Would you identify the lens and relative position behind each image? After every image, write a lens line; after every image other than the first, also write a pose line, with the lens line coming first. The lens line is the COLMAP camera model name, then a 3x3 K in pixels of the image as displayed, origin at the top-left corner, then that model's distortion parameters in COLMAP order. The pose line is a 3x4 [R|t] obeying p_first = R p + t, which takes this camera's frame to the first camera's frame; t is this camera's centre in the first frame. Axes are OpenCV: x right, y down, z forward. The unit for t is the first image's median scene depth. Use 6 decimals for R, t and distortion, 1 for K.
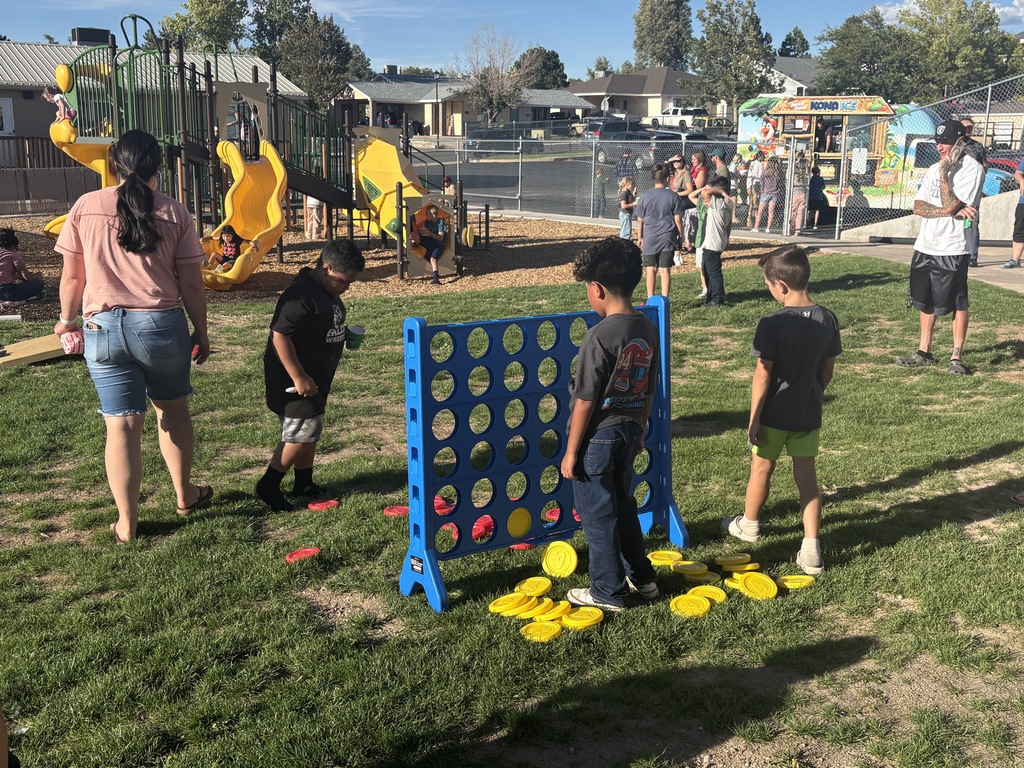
lens RADIAL K [[1117.2, 0, 513.7], [0, 1117.2, 379.0], [0, 0, 1]] dist [0.003437, 0.000000]
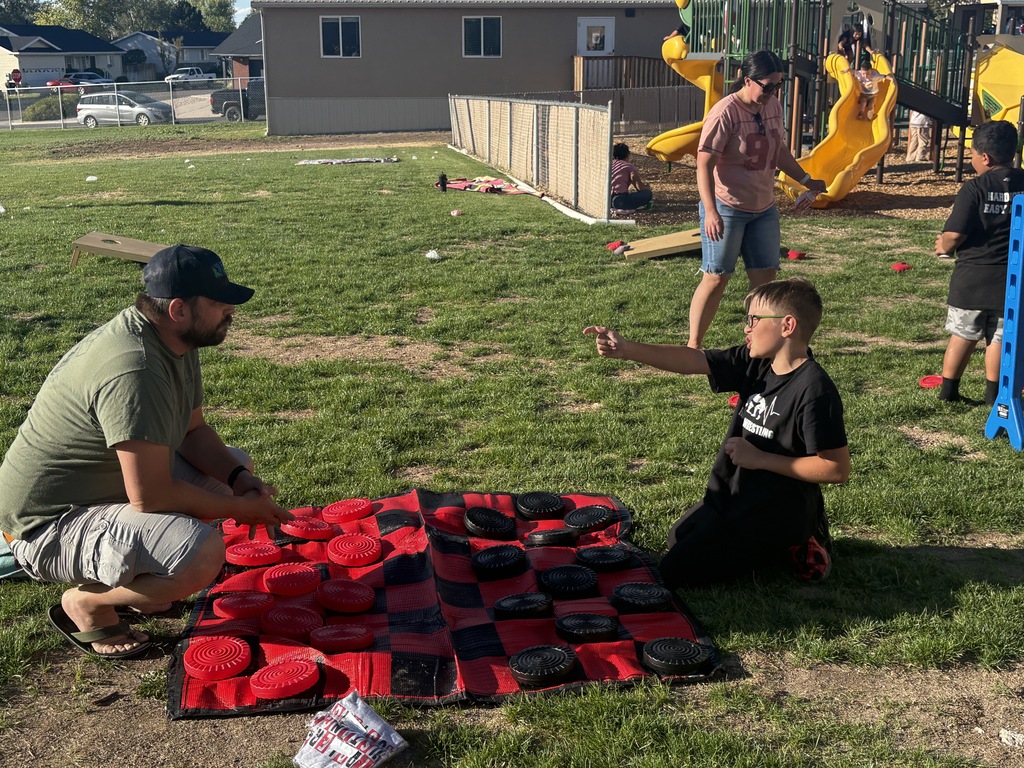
lens RADIAL K [[1281.5, 0, 519.4], [0, 1281.5, 389.9], [0, 0, 1]] dist [0.070625, 0.000000]
pose [[0.894173, 0.099638, -0.436495, 0.014068], [-0.081903, 0.994873, 0.059318, 0.030858], [0.440167, -0.017290, 0.897749, -0.124360]]
